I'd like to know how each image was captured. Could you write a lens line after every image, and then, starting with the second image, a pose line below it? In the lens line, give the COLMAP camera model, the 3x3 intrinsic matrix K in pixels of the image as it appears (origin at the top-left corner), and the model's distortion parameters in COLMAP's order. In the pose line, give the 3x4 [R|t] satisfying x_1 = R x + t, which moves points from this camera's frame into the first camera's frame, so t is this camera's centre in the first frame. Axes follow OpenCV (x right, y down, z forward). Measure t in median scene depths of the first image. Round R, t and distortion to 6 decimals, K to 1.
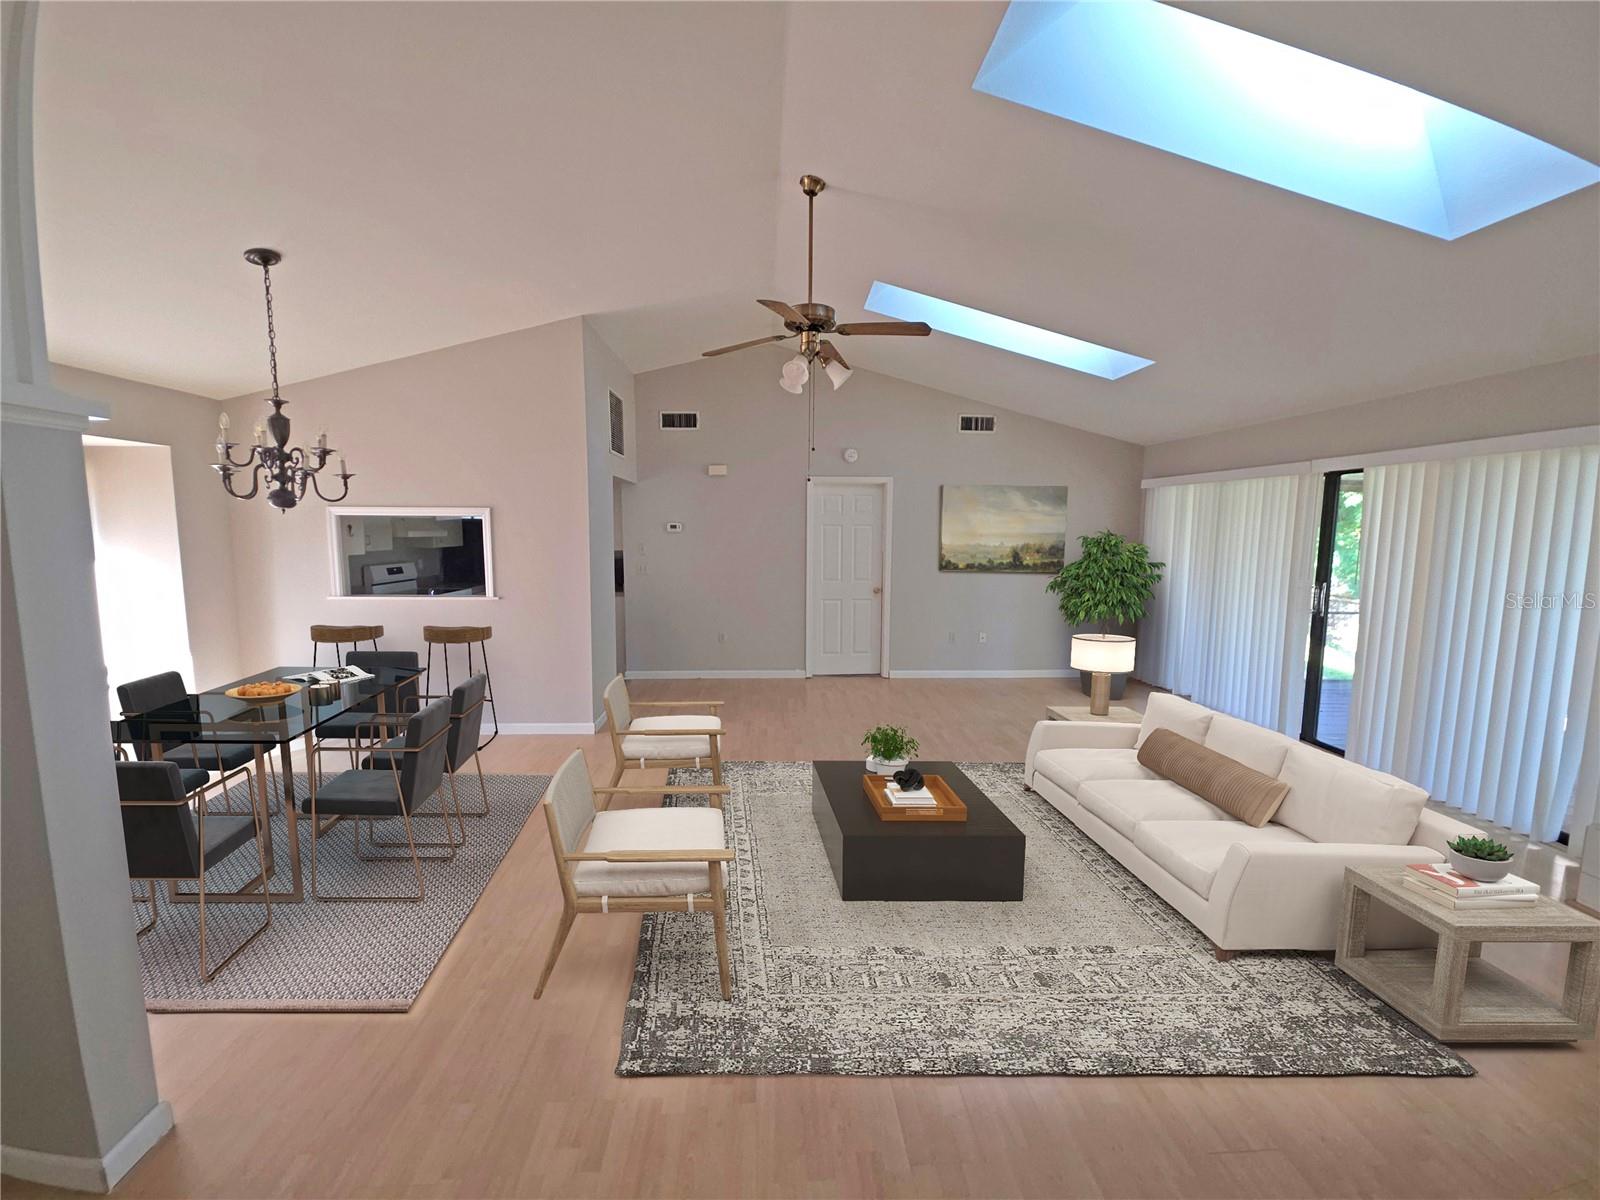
lens RADIAL K [[628.1, 0, 796.4], [0, 628.1, 593.5], [0, 0, 1]] dist [-0.000388, 0.000044]
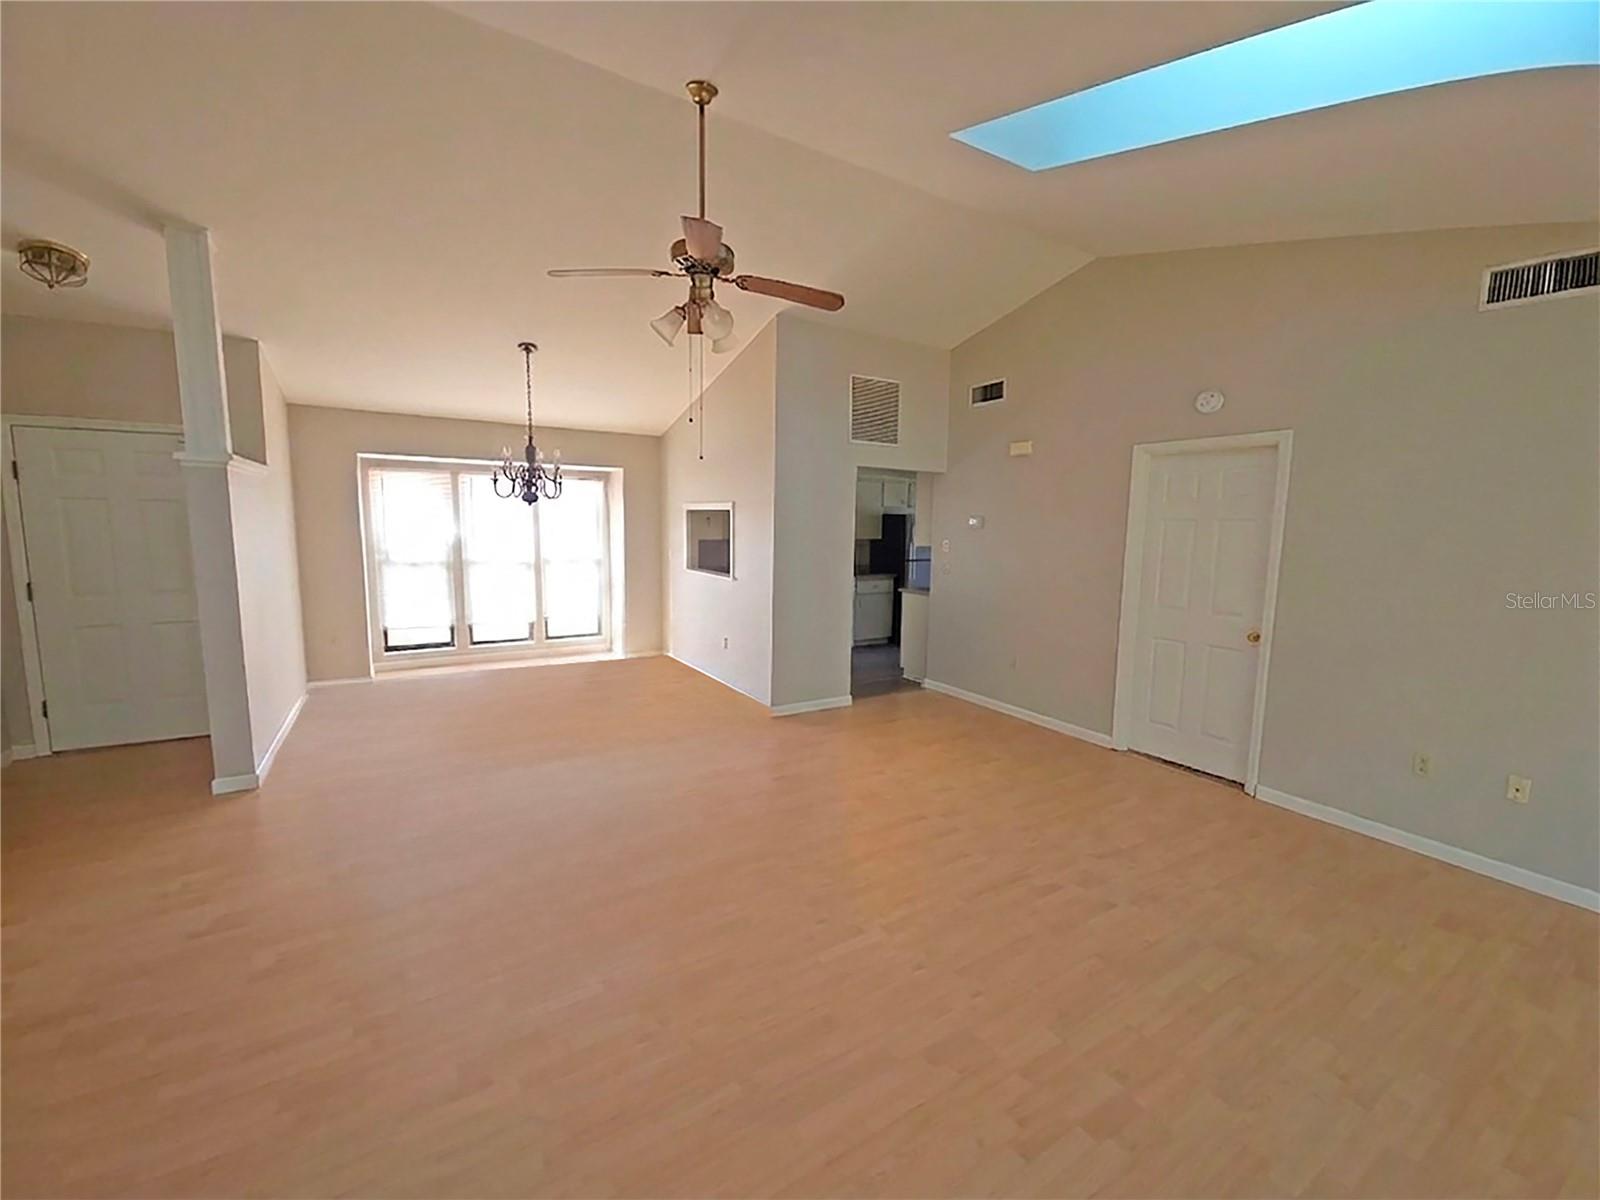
lens RADIAL K [[637.3, 0, 794.3], [0, 637.3, 595.8], [0, 0, 1]] dist [0.017501, -0.009960]
pose [[0.485608, 0.104389, -0.867922, 0.442631], [-0.104631, 0.992648, 0.060849, -0.034447], [0.867893, 0.061263, 0.492960, 0.375489]]
